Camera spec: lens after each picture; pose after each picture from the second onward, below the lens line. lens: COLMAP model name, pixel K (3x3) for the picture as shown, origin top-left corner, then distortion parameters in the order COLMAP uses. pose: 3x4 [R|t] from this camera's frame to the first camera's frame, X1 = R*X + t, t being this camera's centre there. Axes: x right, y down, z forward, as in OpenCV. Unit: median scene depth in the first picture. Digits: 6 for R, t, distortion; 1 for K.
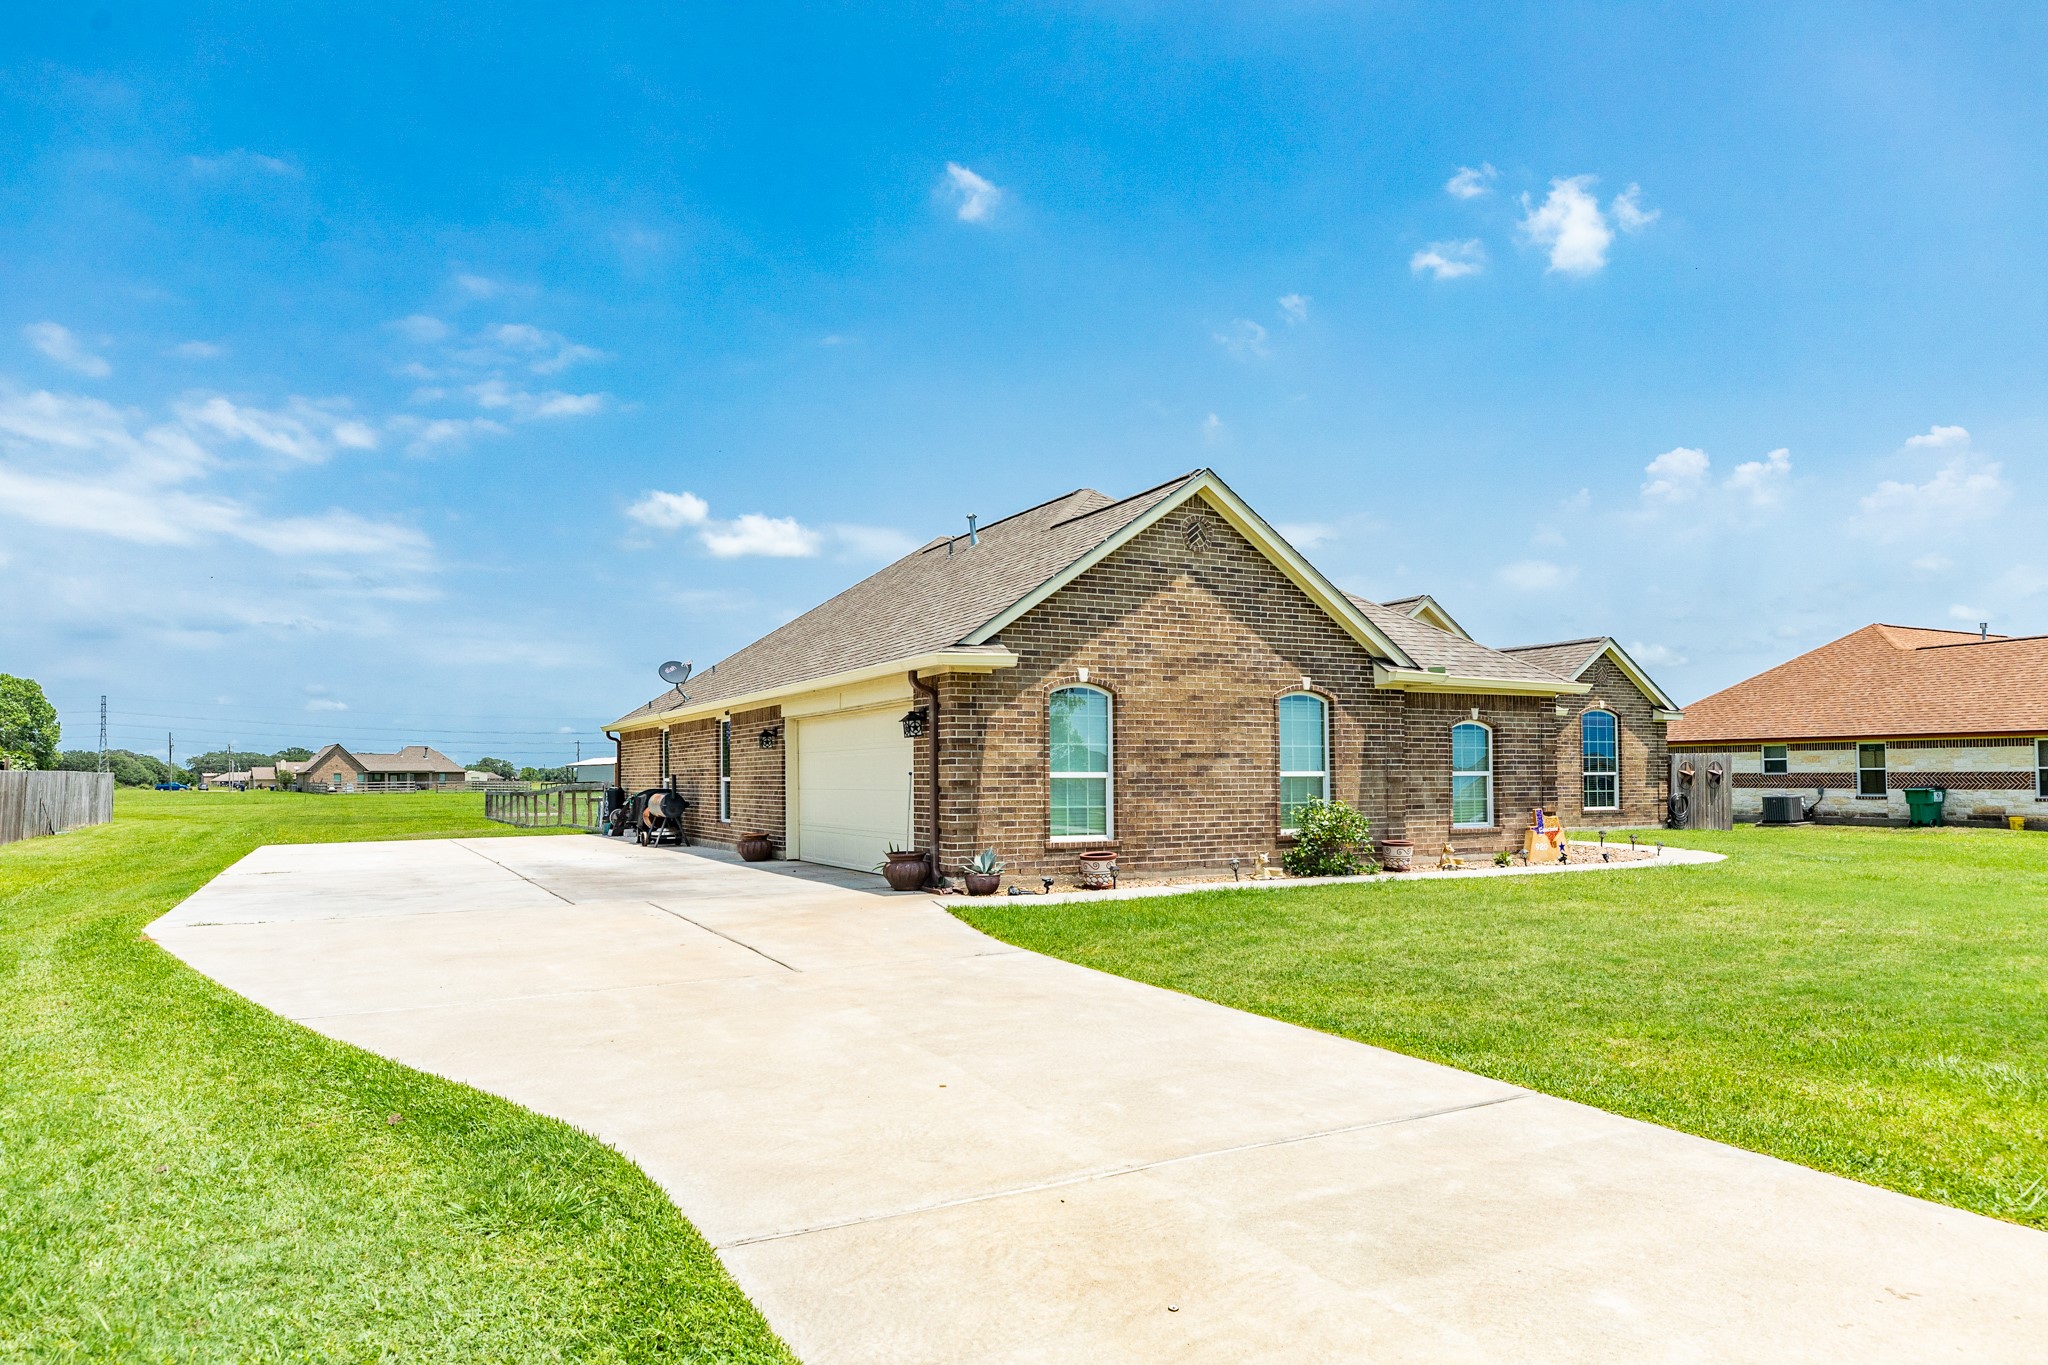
lens RADIAL K [[1249.9, 0, 1024.0], [0, 1249.9, 682.5], [0, 0, 1]] dist [-0.001791, -0.000422]
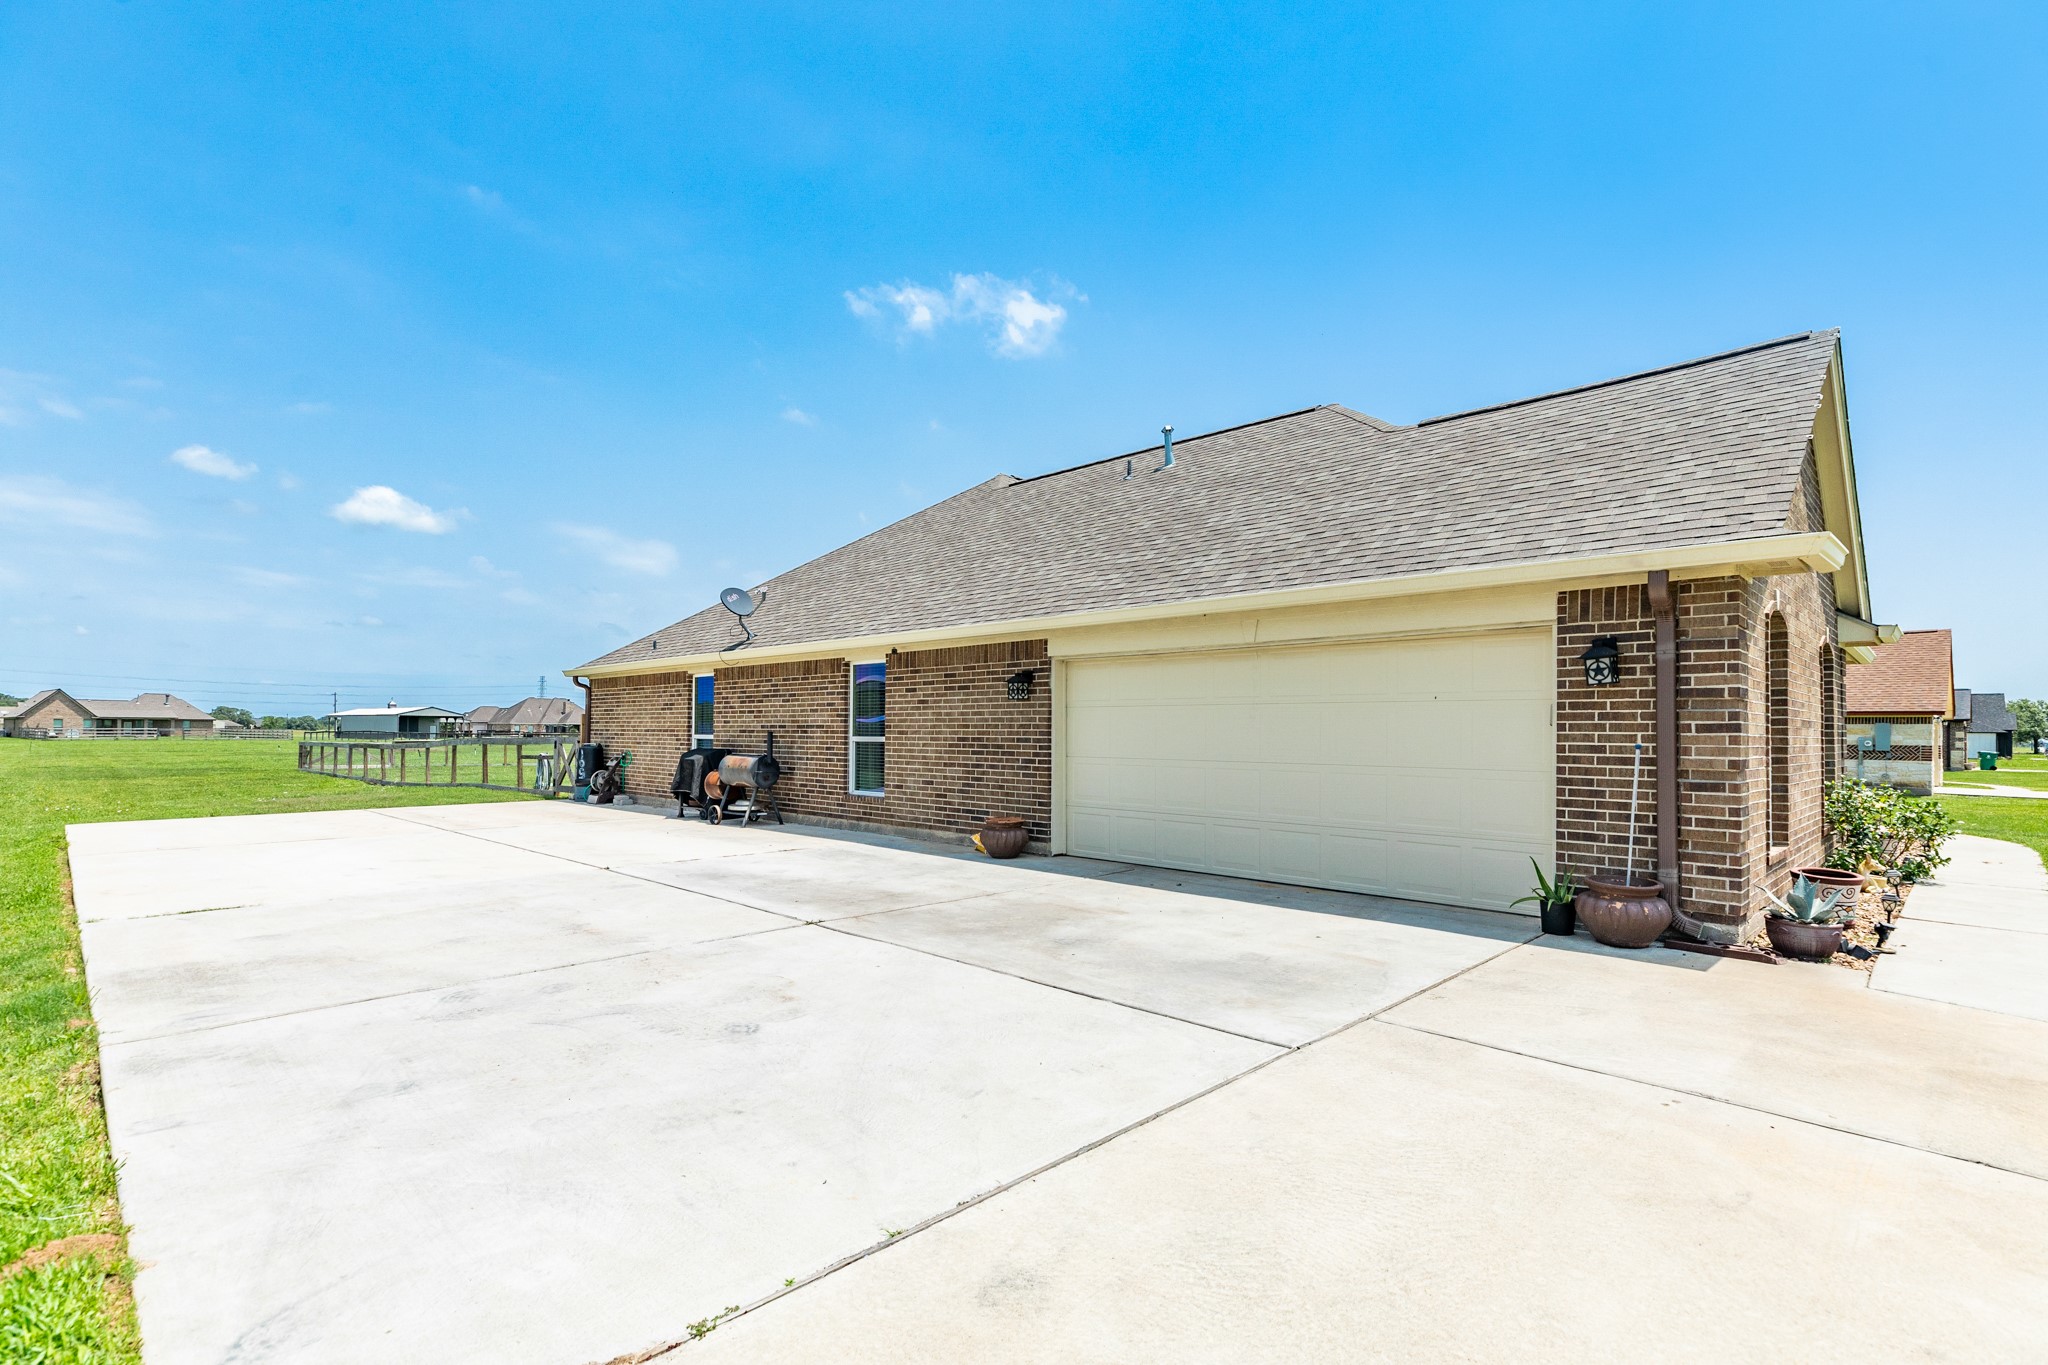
lens RADIAL K [[998.8, 0, 1024.0], [0, 998.8, 682.5], [0, 0, 1]] dist [0.004423, 0.000811]
pose [[0.963383, 0.028197, 0.266642, -0.260382], [-0.034593, 0.999215, 0.019317, 0.023035], [-0.265888, -0.027833, 0.963602, 0.324404]]
